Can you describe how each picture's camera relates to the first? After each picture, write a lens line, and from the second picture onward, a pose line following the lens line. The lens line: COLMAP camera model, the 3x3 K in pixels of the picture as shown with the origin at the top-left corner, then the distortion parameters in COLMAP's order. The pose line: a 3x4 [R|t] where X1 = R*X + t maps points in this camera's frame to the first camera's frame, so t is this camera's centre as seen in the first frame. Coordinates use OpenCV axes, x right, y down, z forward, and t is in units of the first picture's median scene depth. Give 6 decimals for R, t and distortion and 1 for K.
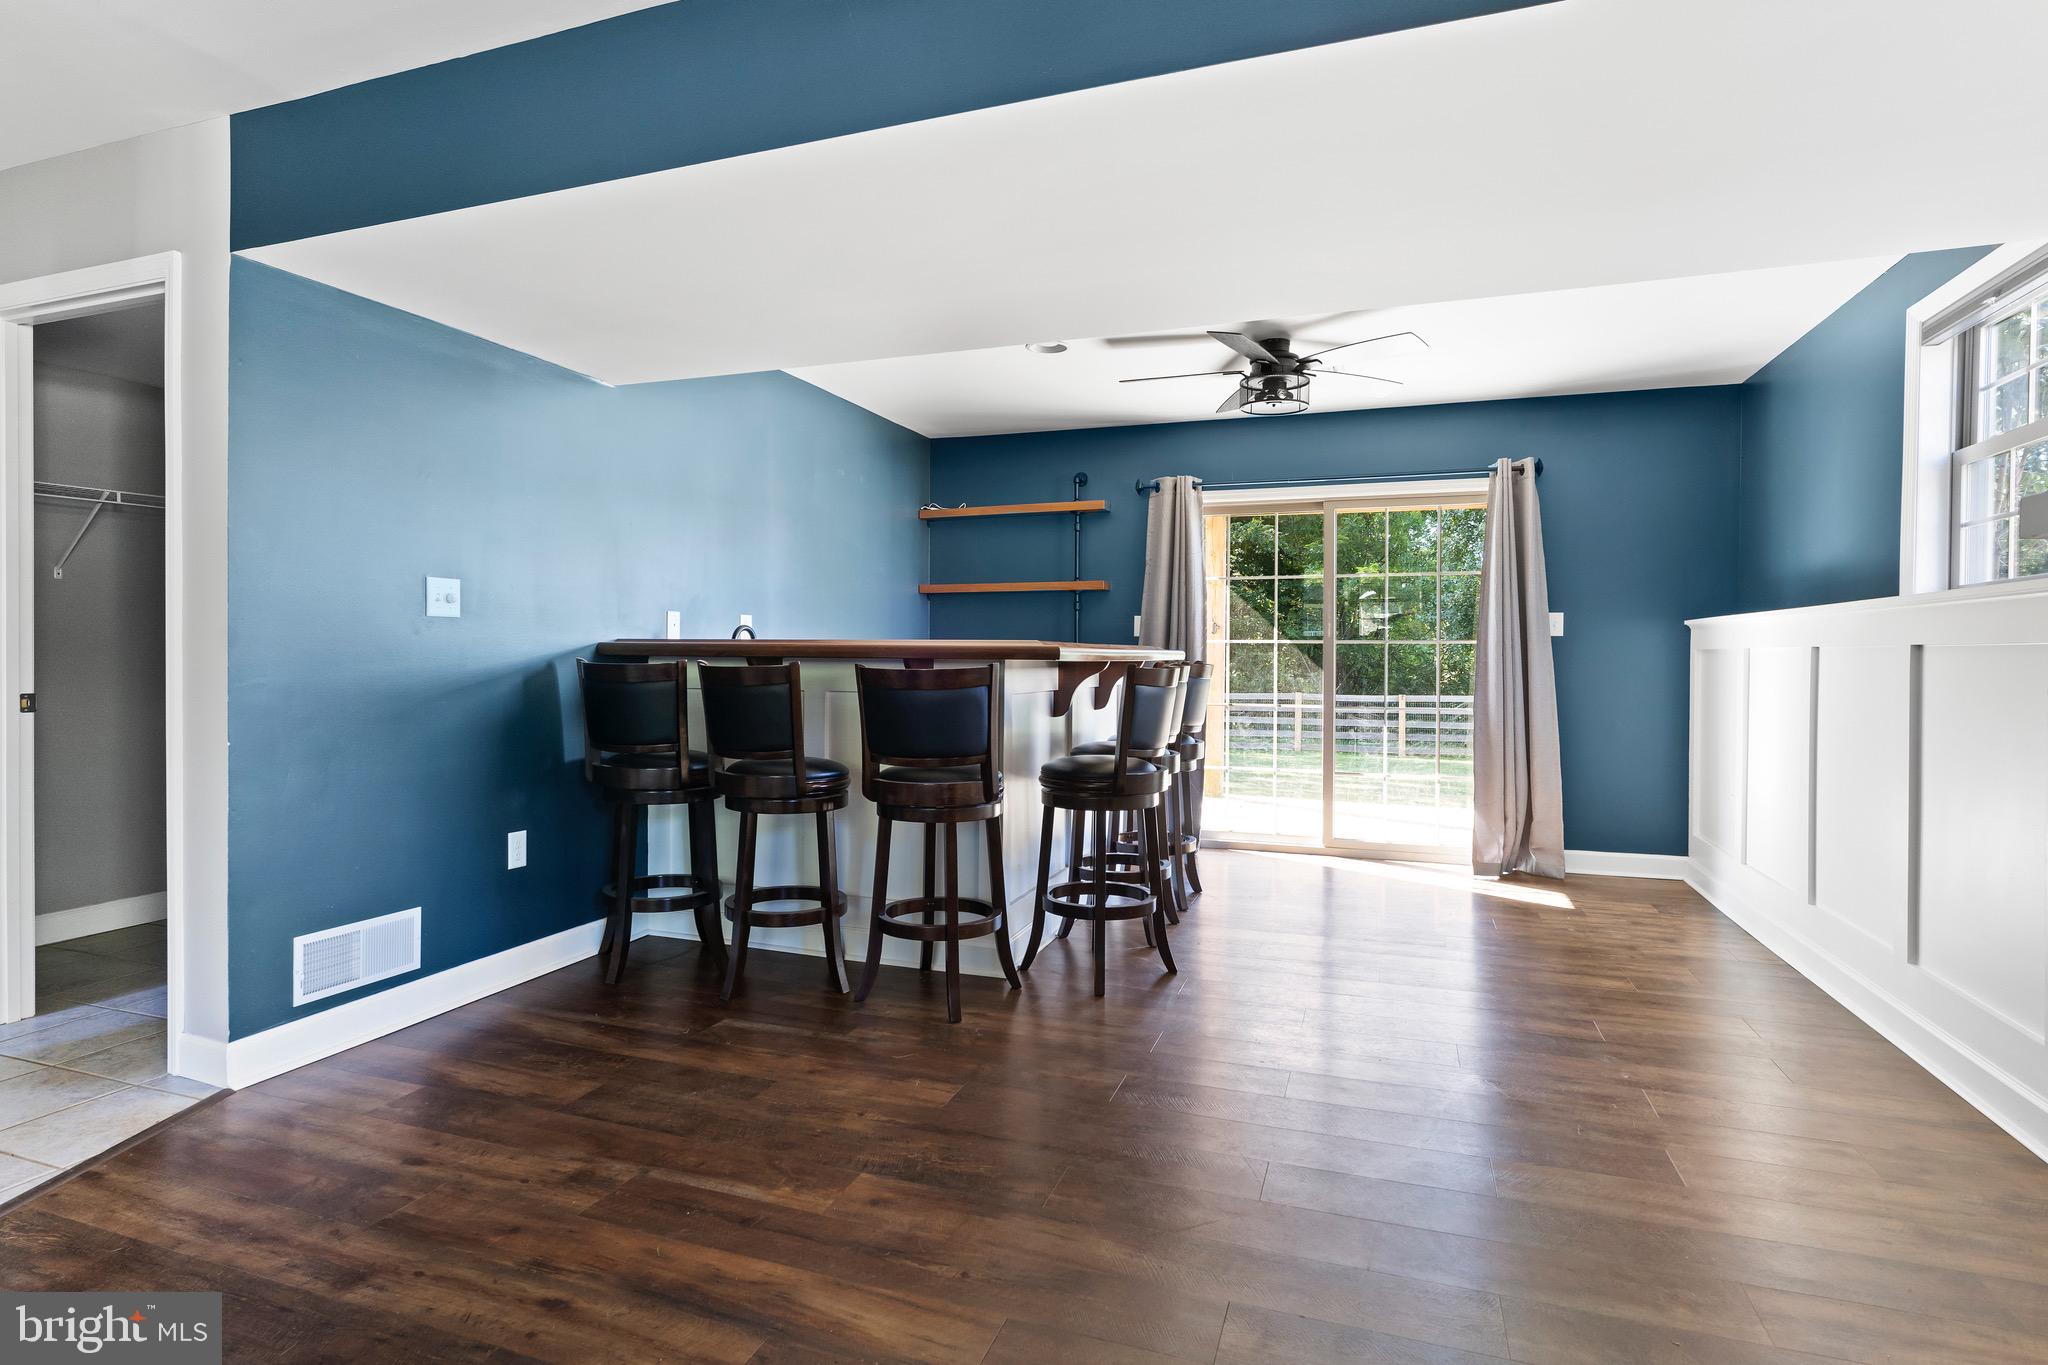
lens RADIAL K [[1071.5, 0, 984.8], [0, 1071.5, 663.6], [0, 0, 1]] dist [-0.008745, 0.005750]
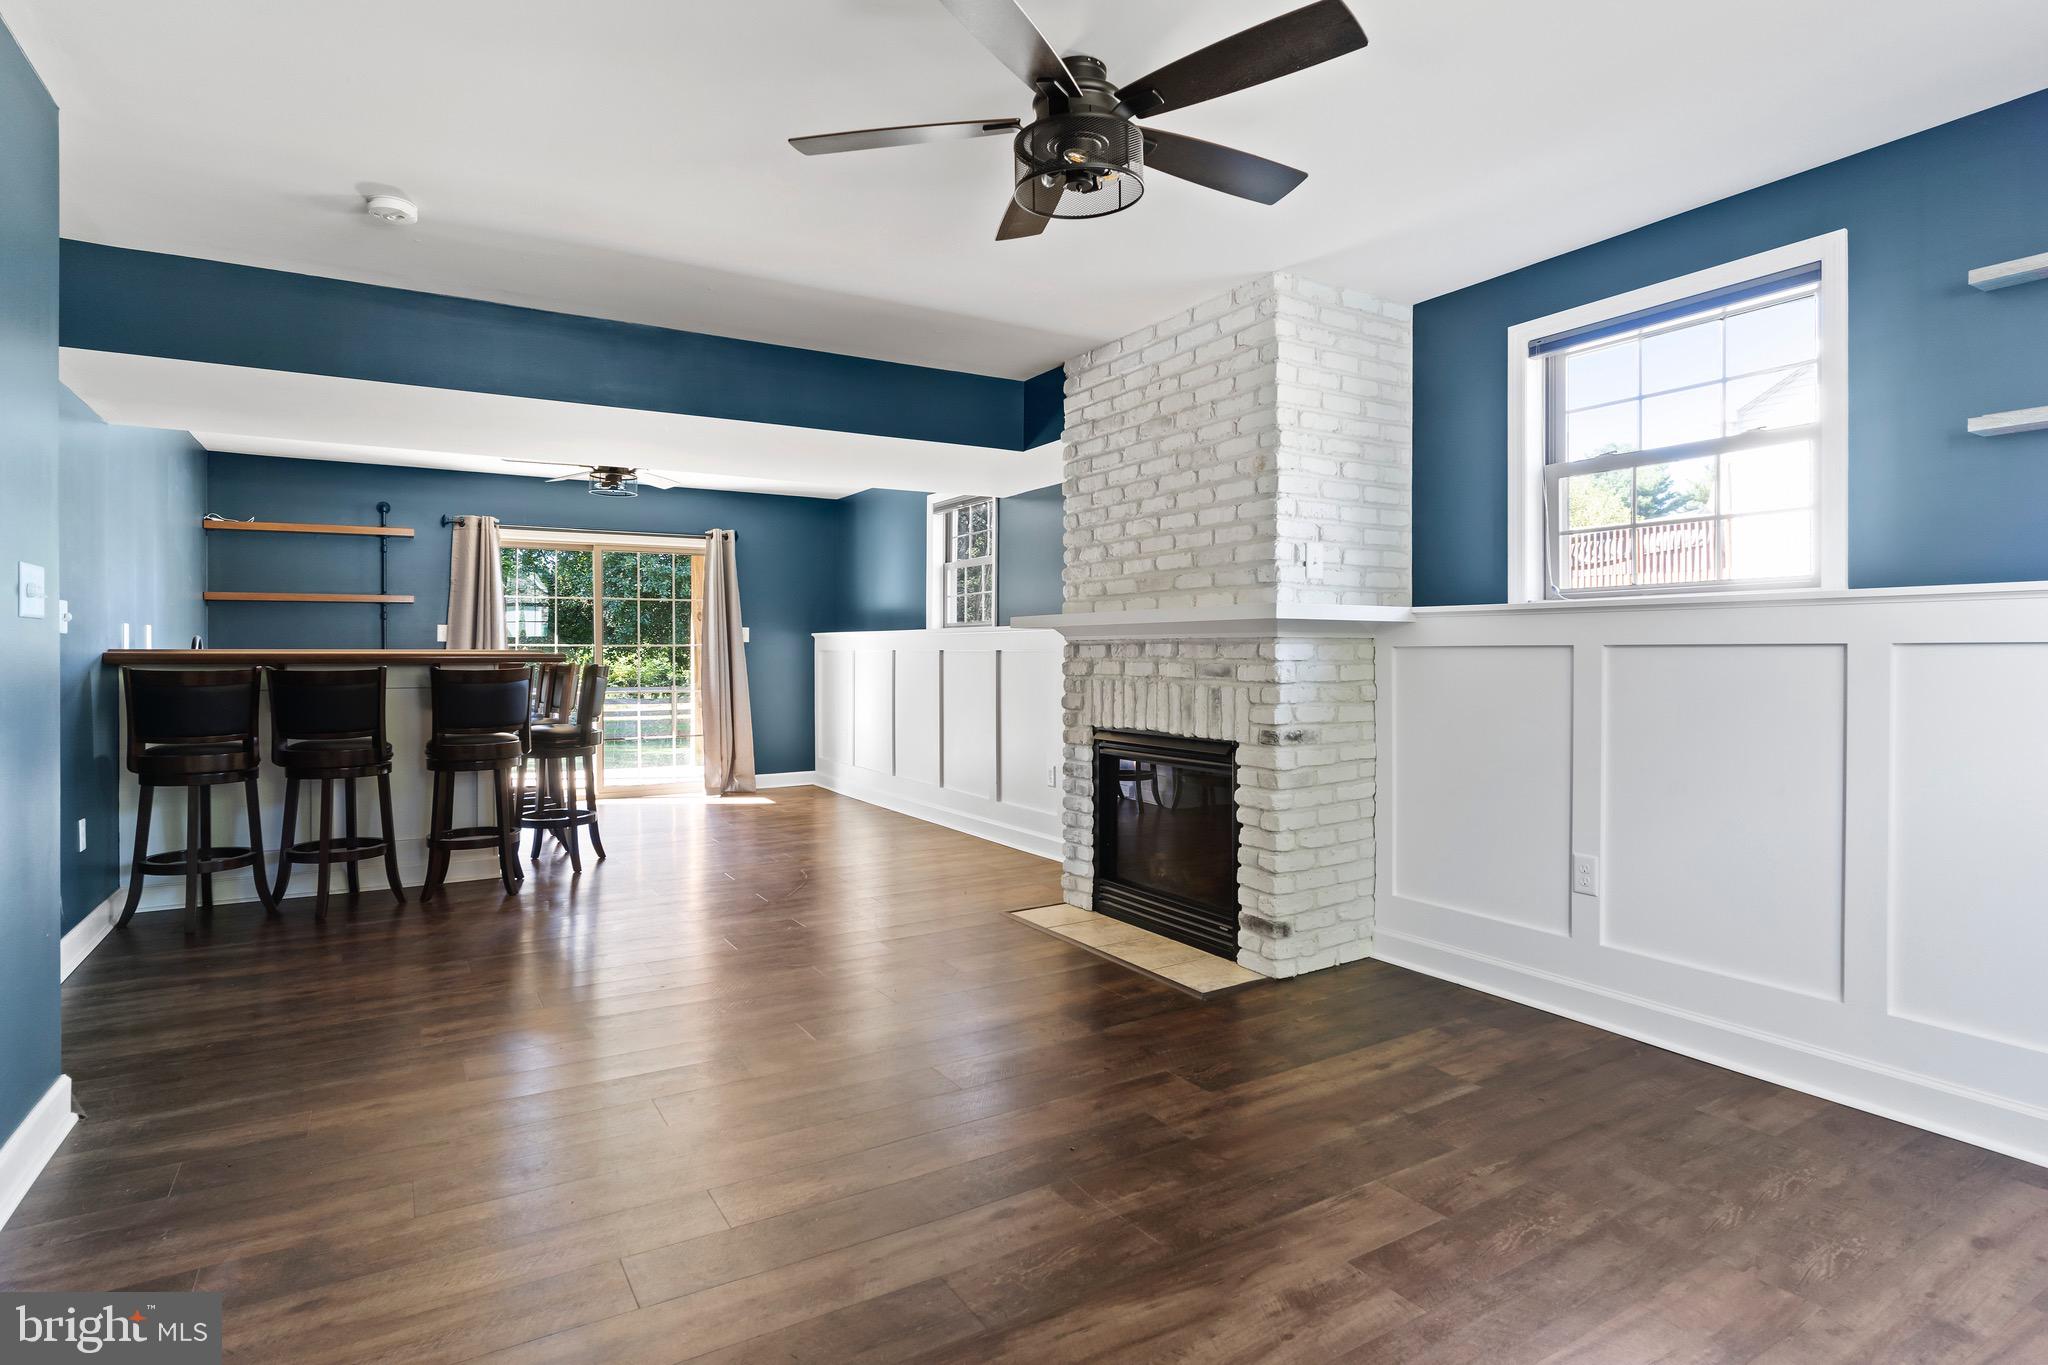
lens RADIAL K [[1071.5, 0, 1005.0], [0, 1071.5, 660.3], [0, 0, 1]] dist [-0.008745, 0.005750]
pose [[0.642750, -0.013950, 0.765949, -0.455064], [0.011595, 0.999897, 0.008480, -0.008114], [-0.765988, 0.003431, 0.642846, -0.335740]]
